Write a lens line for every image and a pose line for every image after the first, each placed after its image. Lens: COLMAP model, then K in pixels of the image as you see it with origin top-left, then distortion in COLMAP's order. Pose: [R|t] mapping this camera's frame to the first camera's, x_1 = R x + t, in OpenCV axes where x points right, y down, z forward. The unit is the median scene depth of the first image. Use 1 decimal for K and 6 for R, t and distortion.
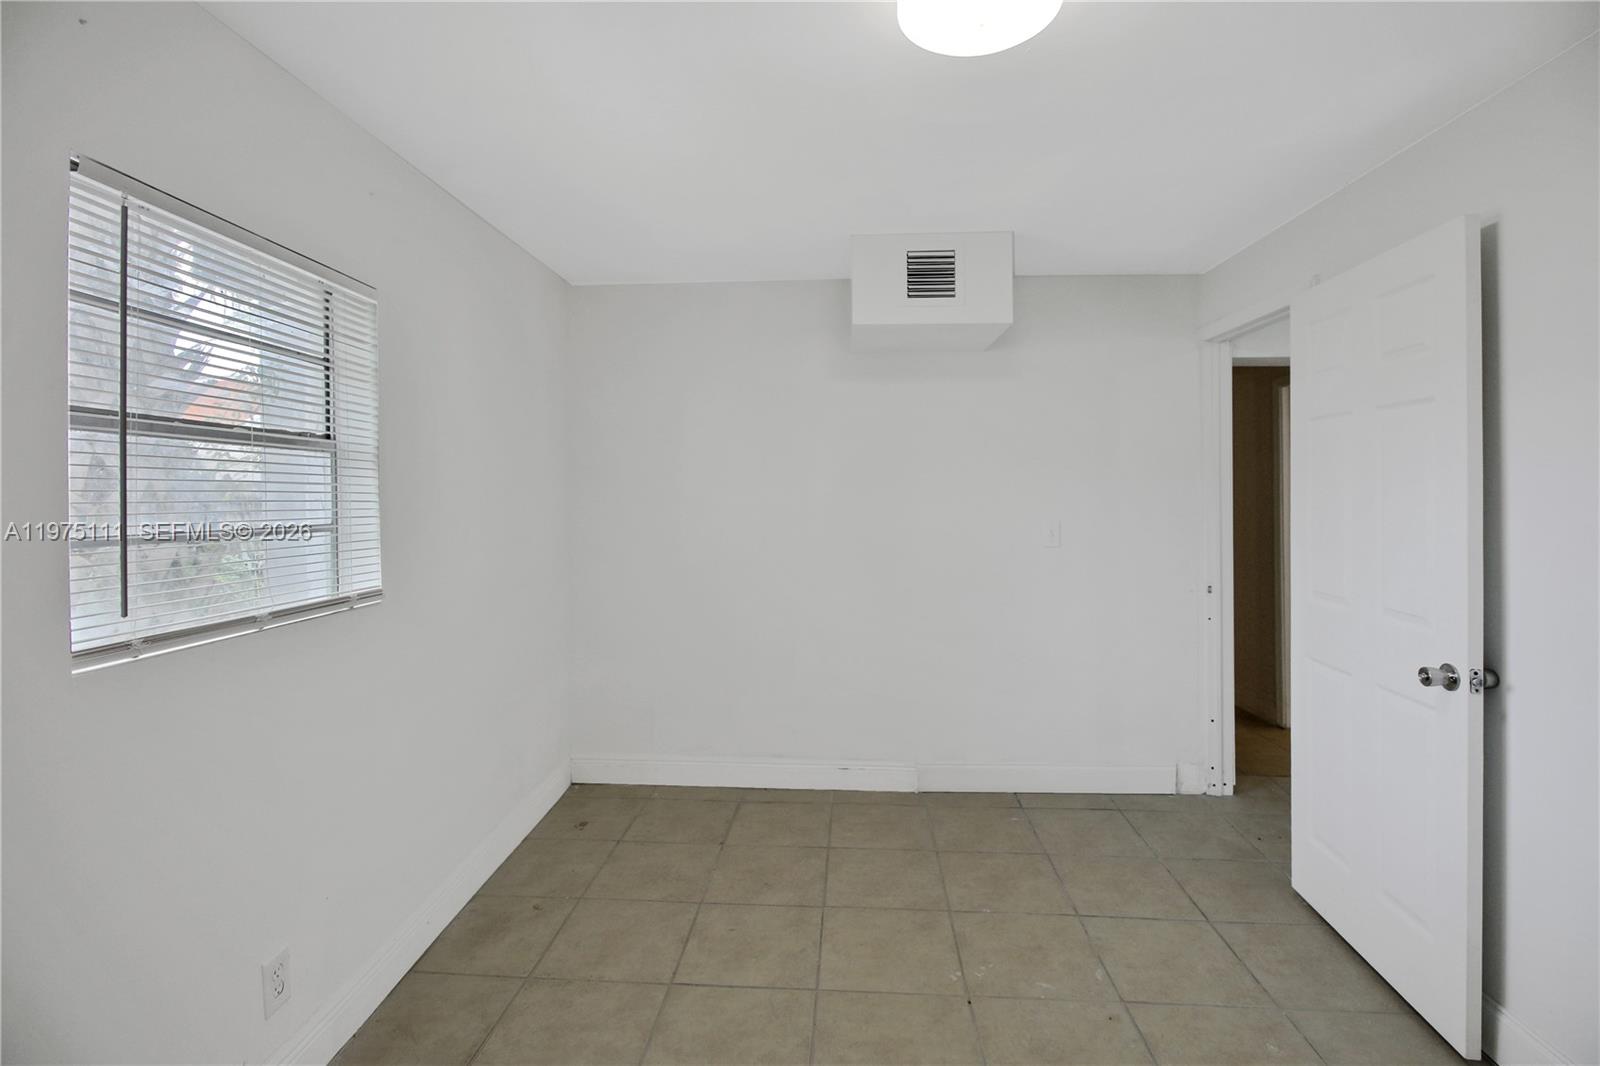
lens RADIAL K [[729.4, 0, 794.5], [0, 729.4, 530.7], [0, 0, 1]] dist [0.001599, -0.012436]
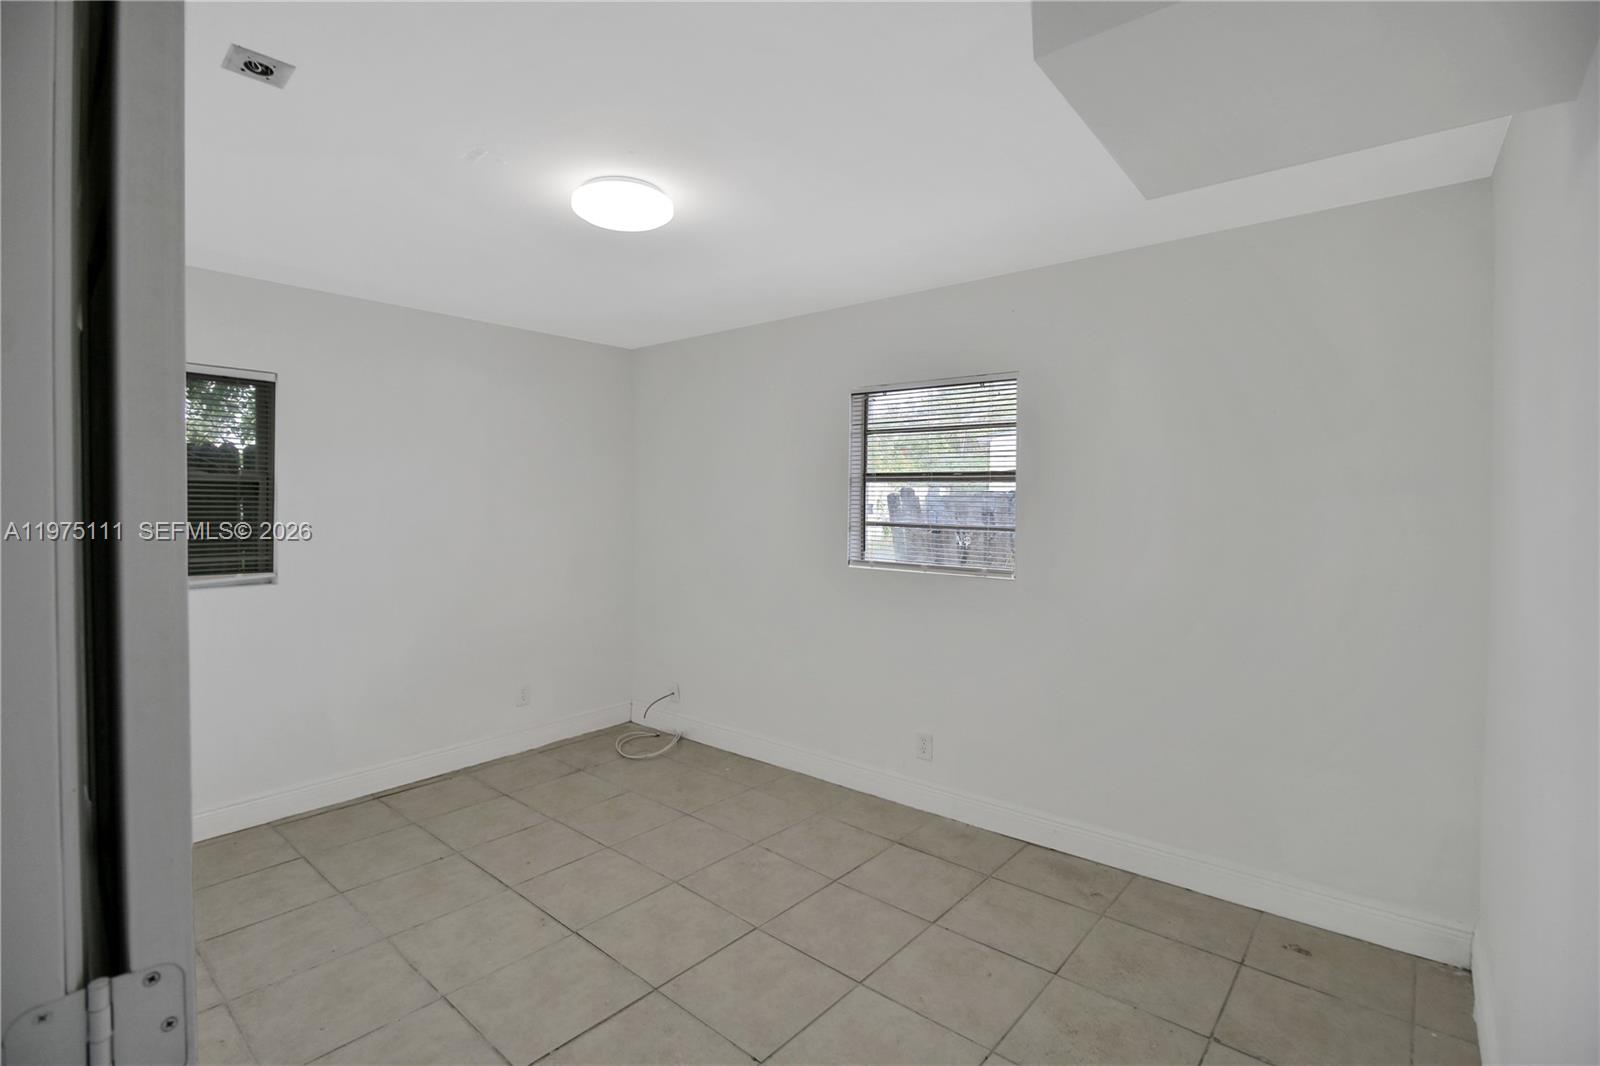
lens RADIAL K [[729.4, 0, 791.8], [0, 729.4, 523.5], [0, 0, 1]] dist [0.001599, -0.012436]
pose [[-0.595263, 0.011733, -0.803445, 0.765630], [-0.048401, 0.997554, 0.050428, -0.051388], [0.802072, 0.068906, -0.593239, 1.260489]]
